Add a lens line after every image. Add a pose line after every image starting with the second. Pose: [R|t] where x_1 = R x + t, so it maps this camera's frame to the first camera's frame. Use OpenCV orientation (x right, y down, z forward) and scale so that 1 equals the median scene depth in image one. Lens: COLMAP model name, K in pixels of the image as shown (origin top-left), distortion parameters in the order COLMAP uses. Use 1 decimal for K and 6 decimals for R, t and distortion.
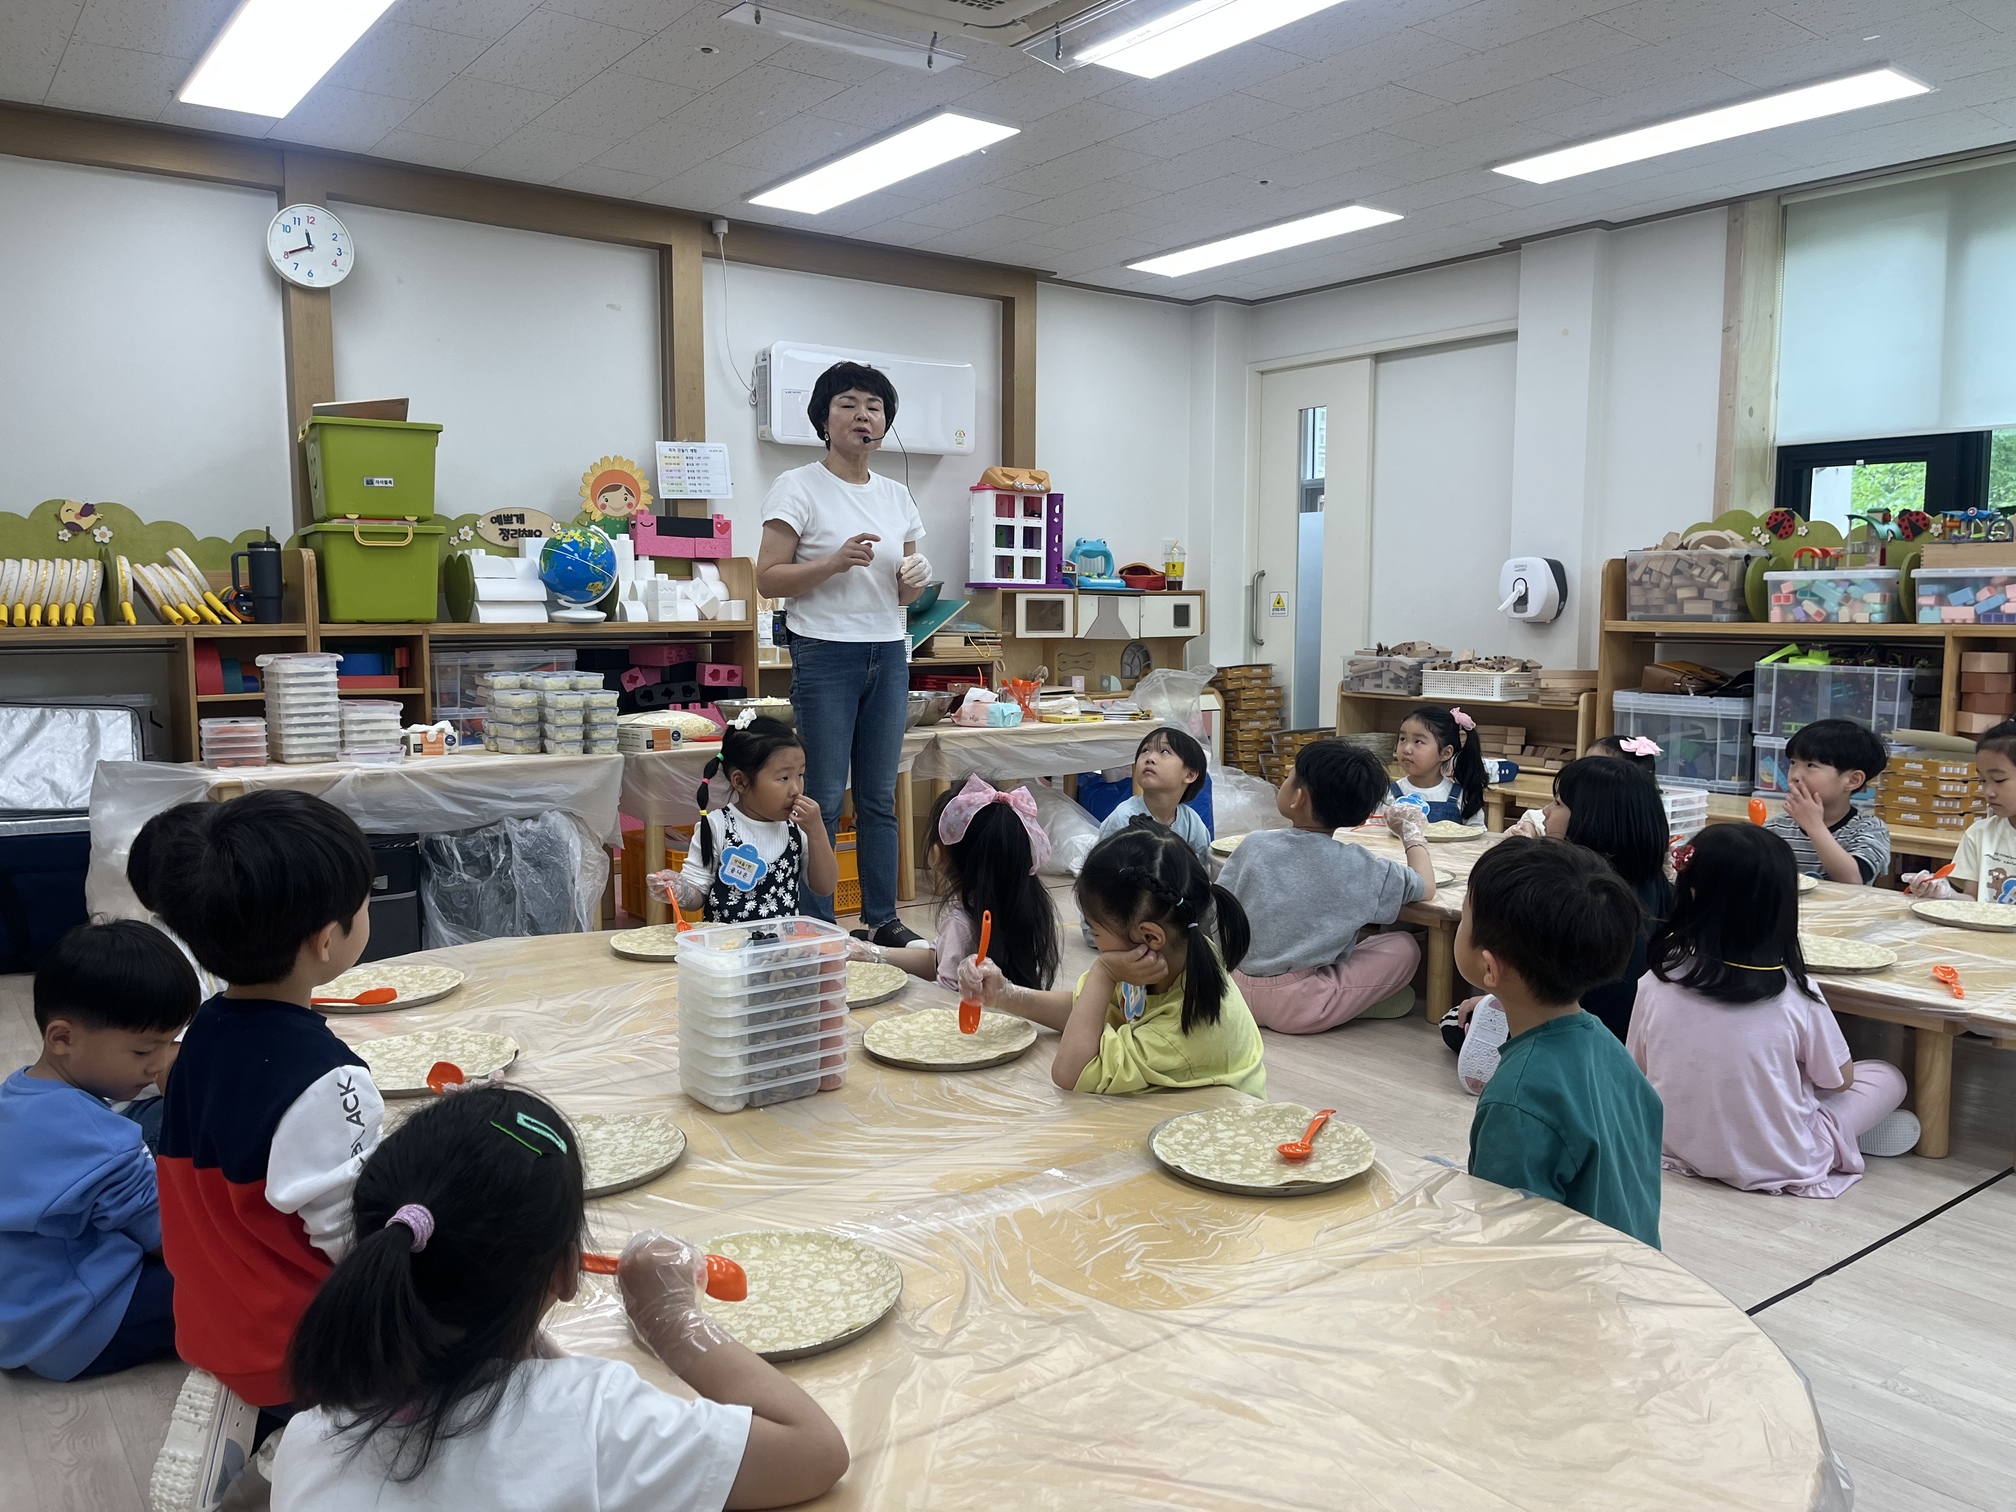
lens RADIAL K [[1520.4, 0, 1008.0], [0, 1520.4, 756.0], [0, 0, 1]] dist [0.133923, -0.185857]
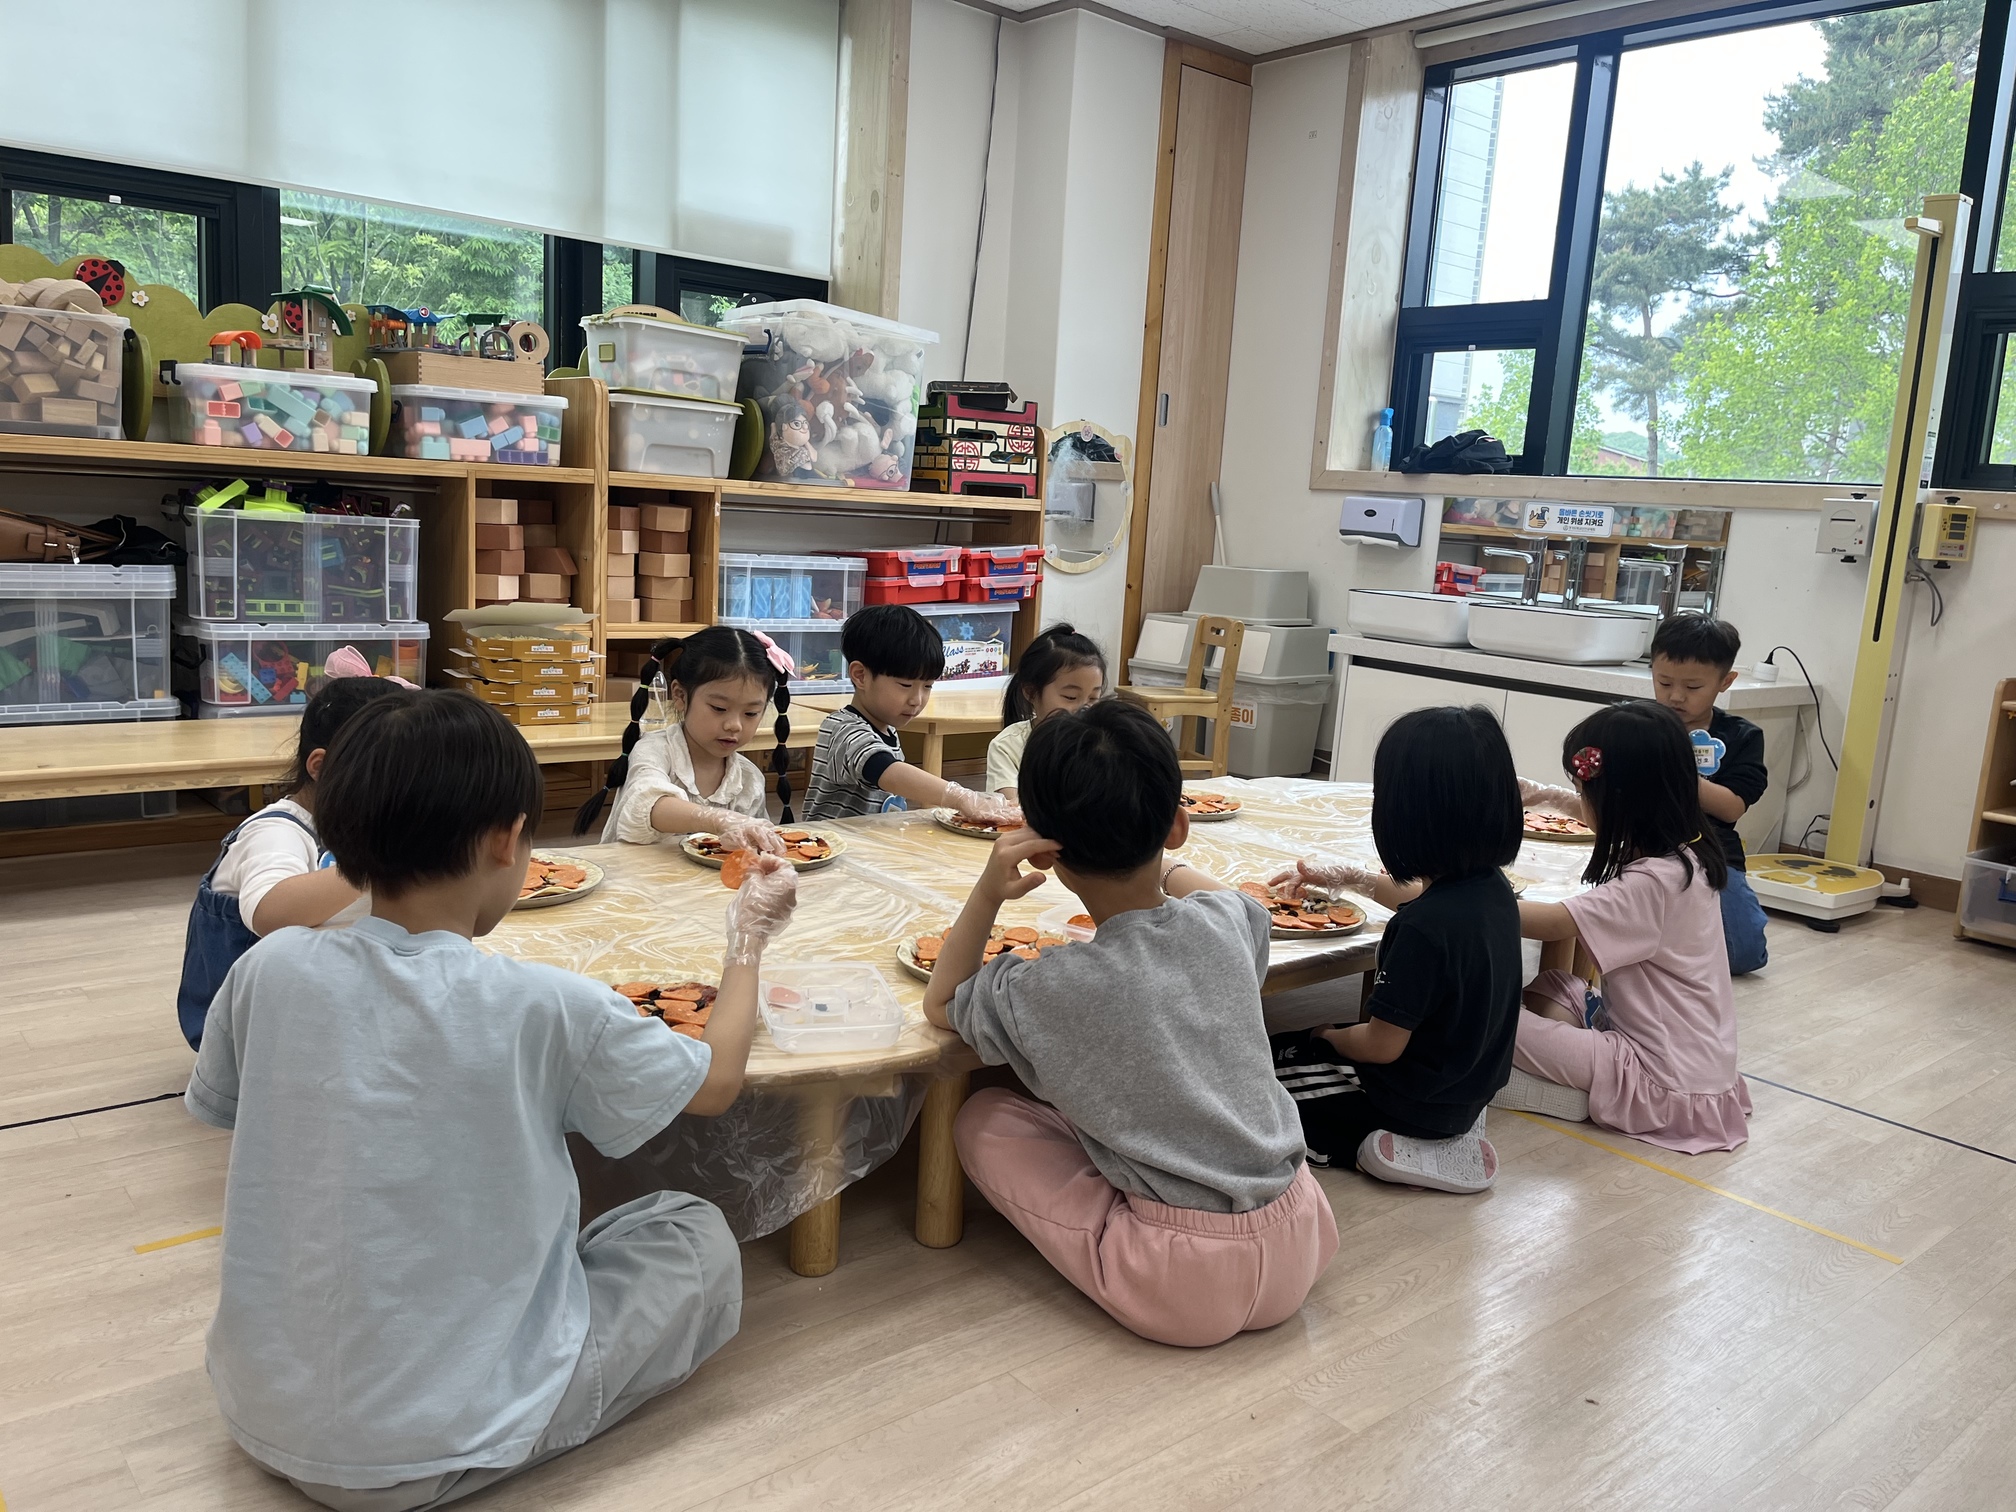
lens RADIAL K [[1544.1, 0, 1008.0], [0, 1544.1, 756.0], [0, 0, 1]] dist [0.065222, -0.105944]
pose [[-0.063131, -0.170896, 0.983264, -0.179066], [0.037250, 0.984140, 0.173440, -0.057194], [-0.997310, 0.047576, -0.055764, 0.690451]]
